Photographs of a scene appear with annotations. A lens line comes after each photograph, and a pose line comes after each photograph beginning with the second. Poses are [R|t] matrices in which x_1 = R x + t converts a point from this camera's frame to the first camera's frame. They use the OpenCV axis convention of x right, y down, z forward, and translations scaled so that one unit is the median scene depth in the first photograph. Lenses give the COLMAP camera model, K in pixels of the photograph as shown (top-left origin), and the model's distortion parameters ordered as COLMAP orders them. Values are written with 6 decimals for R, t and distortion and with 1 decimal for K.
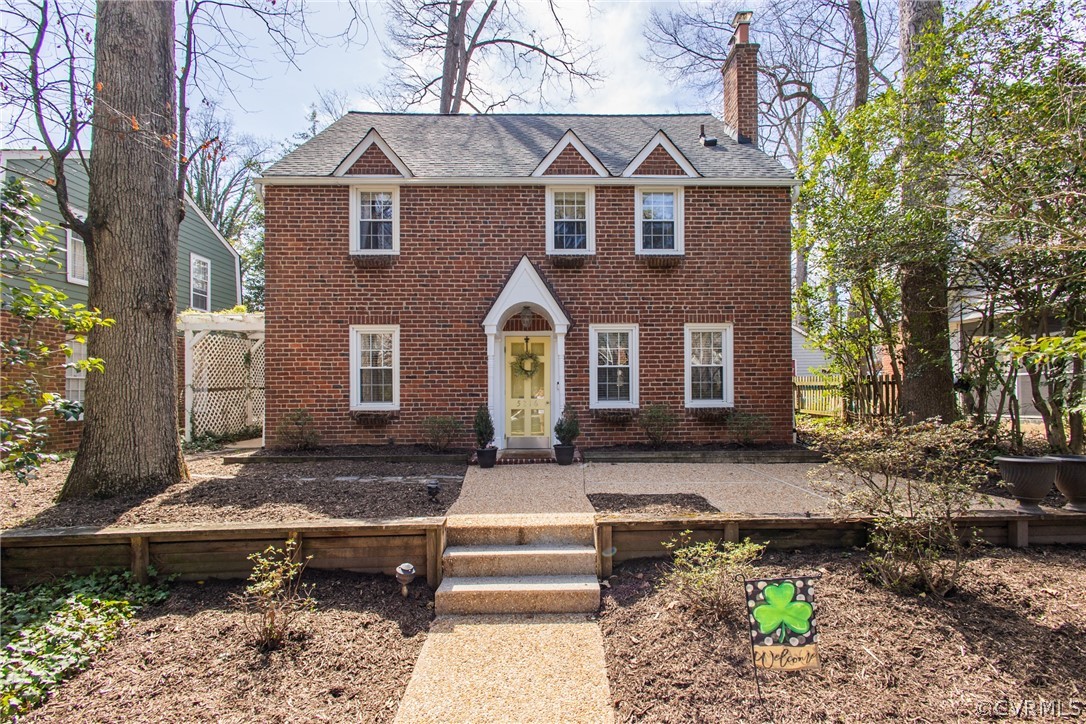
lens RADIAL K [[507.2, 0, 533.3], [0, 507.2, 358.9], [0, 0, 1]] dist [0.013792, -0.000197]
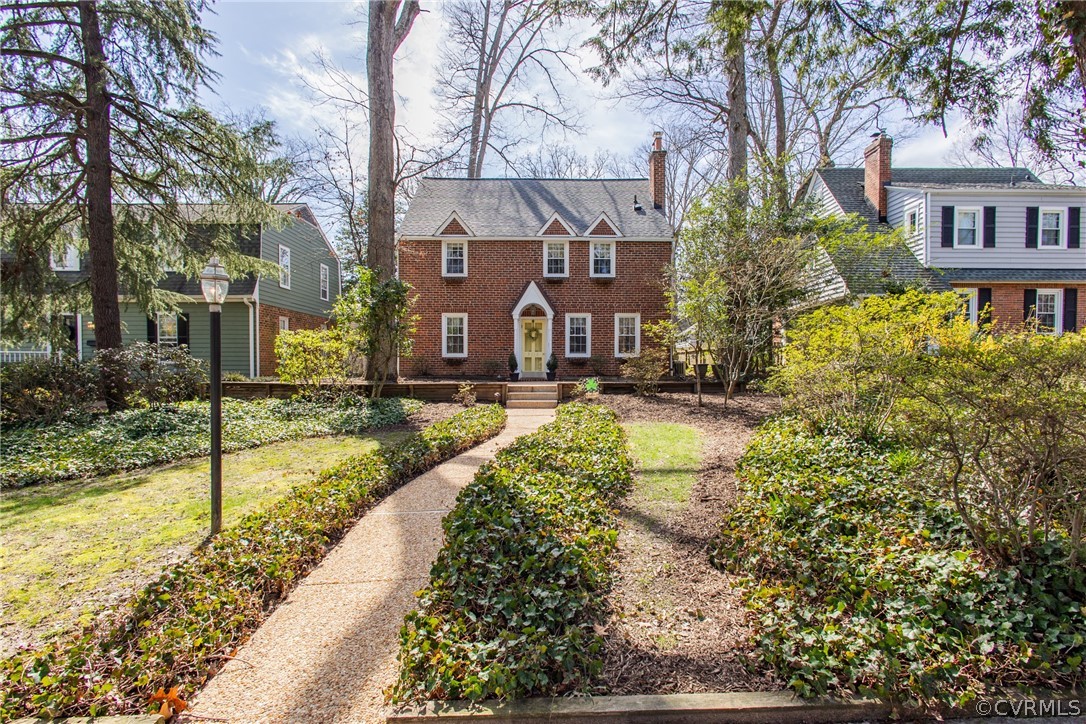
lens RADIAL K [[506.4, 0, 544.4], [0, 506.4, 361.3], [0, 0, 1]] dist [0.012195, -0.000070]
pose [[0.999812, 0.005723, 0.018542, -0.004245], [-0.006773, 0.998347, 0.057067, 0.004598], [-0.018185, -0.057181, 0.998198, -0.932943]]
